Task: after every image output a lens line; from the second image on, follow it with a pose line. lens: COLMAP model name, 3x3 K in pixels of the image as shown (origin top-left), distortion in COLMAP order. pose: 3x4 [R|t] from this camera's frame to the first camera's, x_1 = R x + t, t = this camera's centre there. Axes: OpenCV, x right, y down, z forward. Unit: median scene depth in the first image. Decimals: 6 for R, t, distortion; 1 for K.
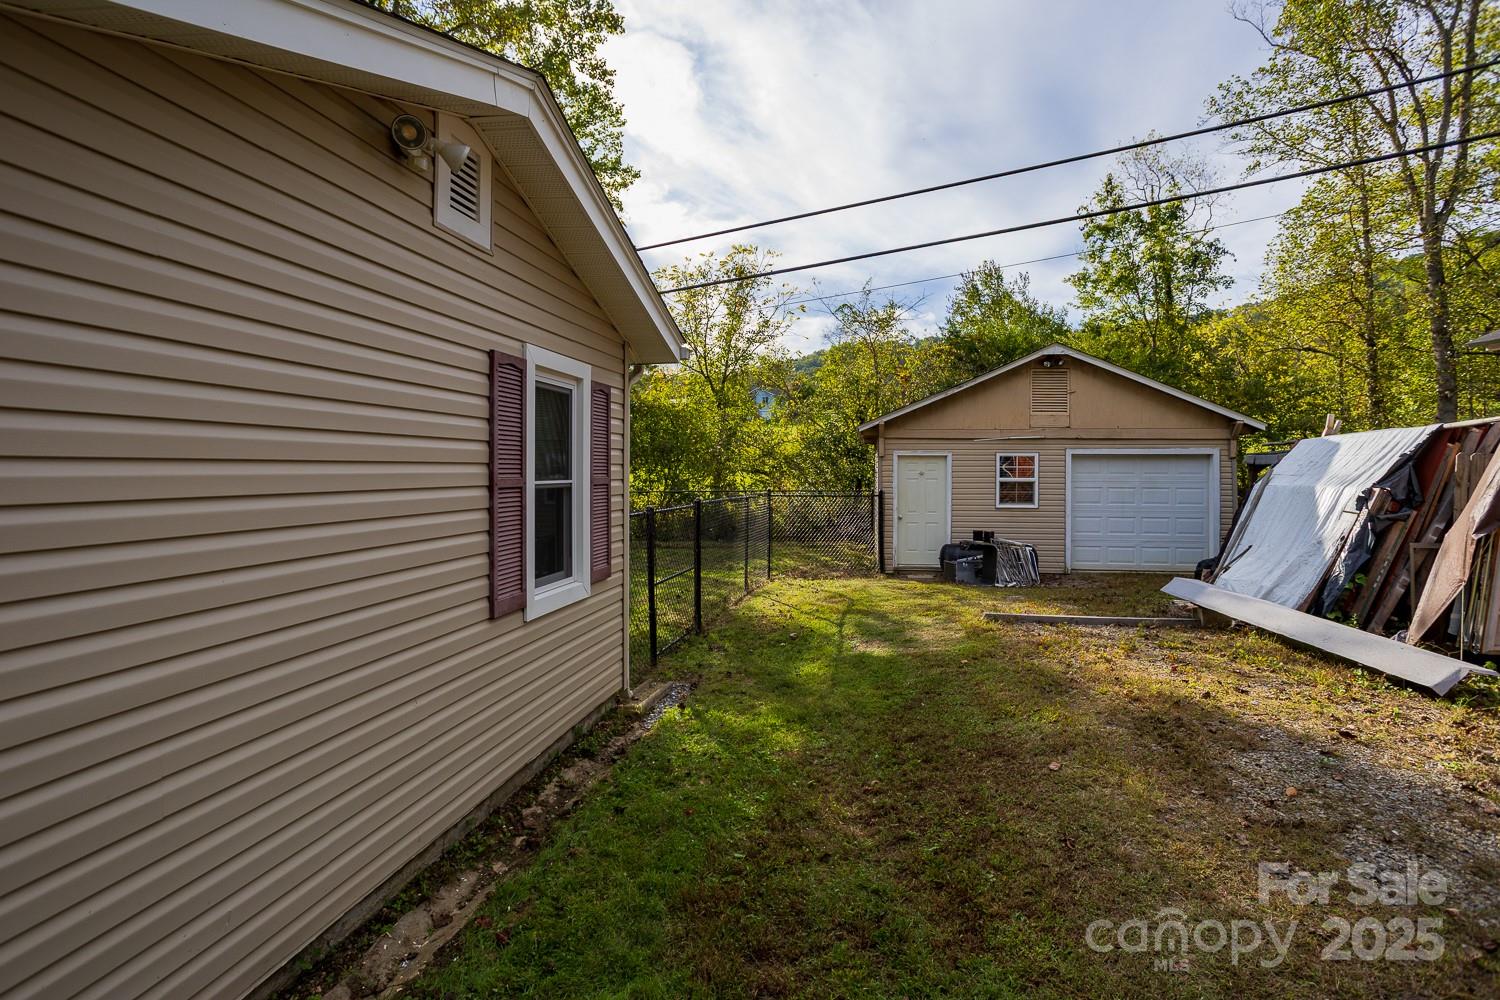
lens RADIAL K [[729.3, 0, 750.2], [0, 729.3, 493.1], [0, 0, 1]] dist [0.001417, 0.000791]
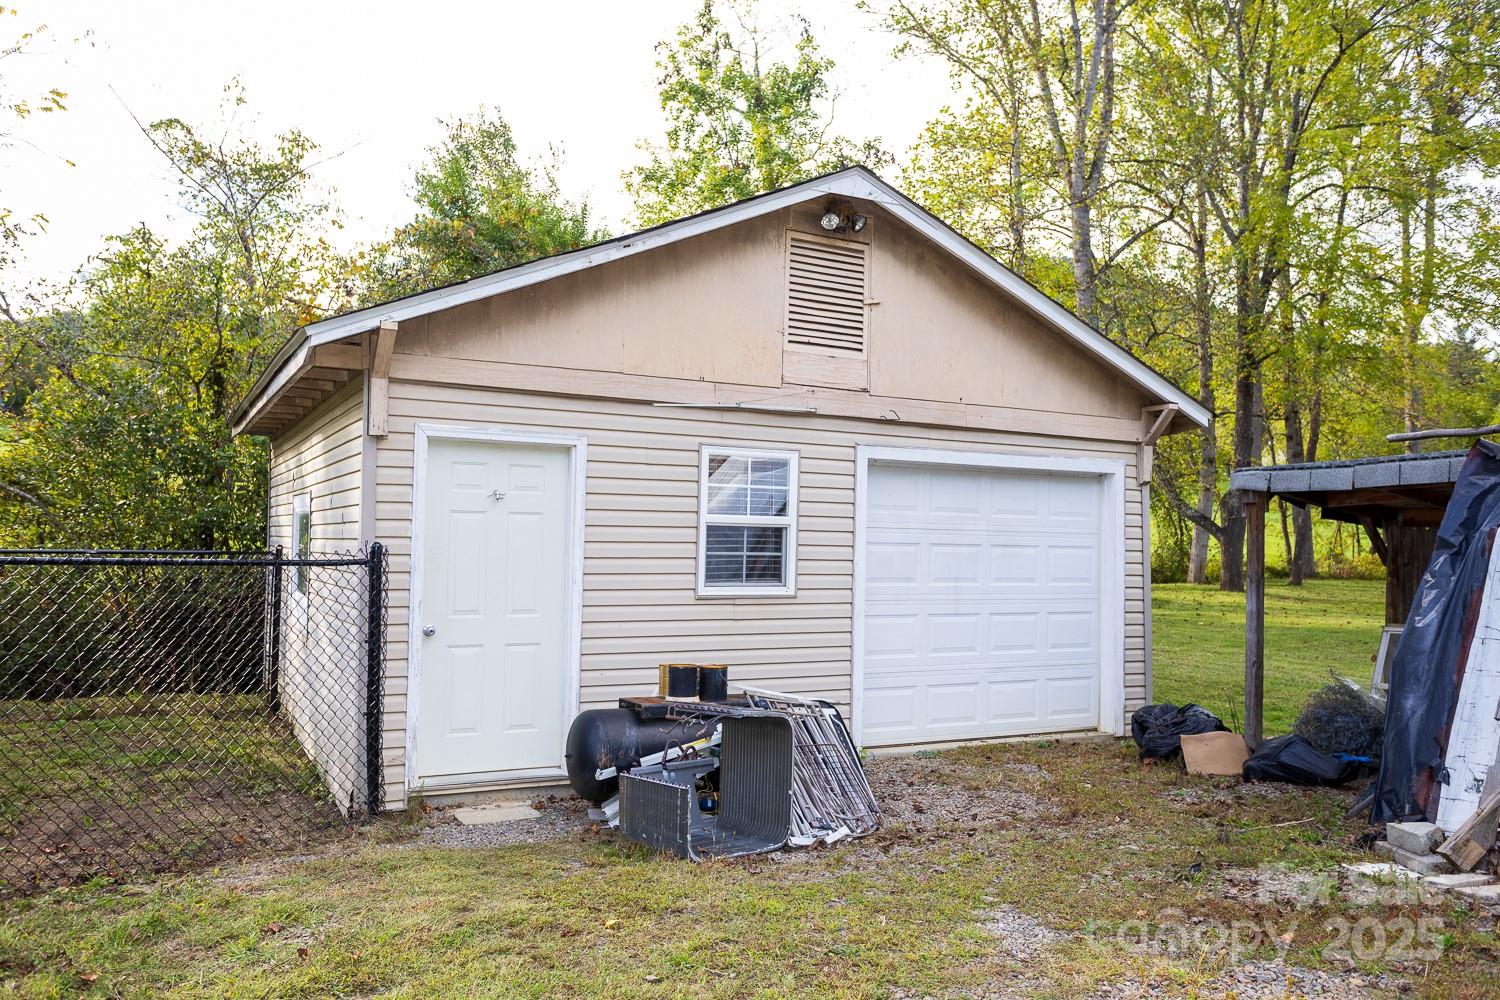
lens RADIAL K [[1128.2, 0, 752.1], [0, 1128.2, 505.2], [0, 0, 1]] dist [0.001225, 0.002771]
pose [[0.799411, 0.033552, 0.599847, 0.019983], [0.000116, 0.998431, -0.056001, 0.006336], [-0.600785, 0.044837, 0.798152, 0.535282]]
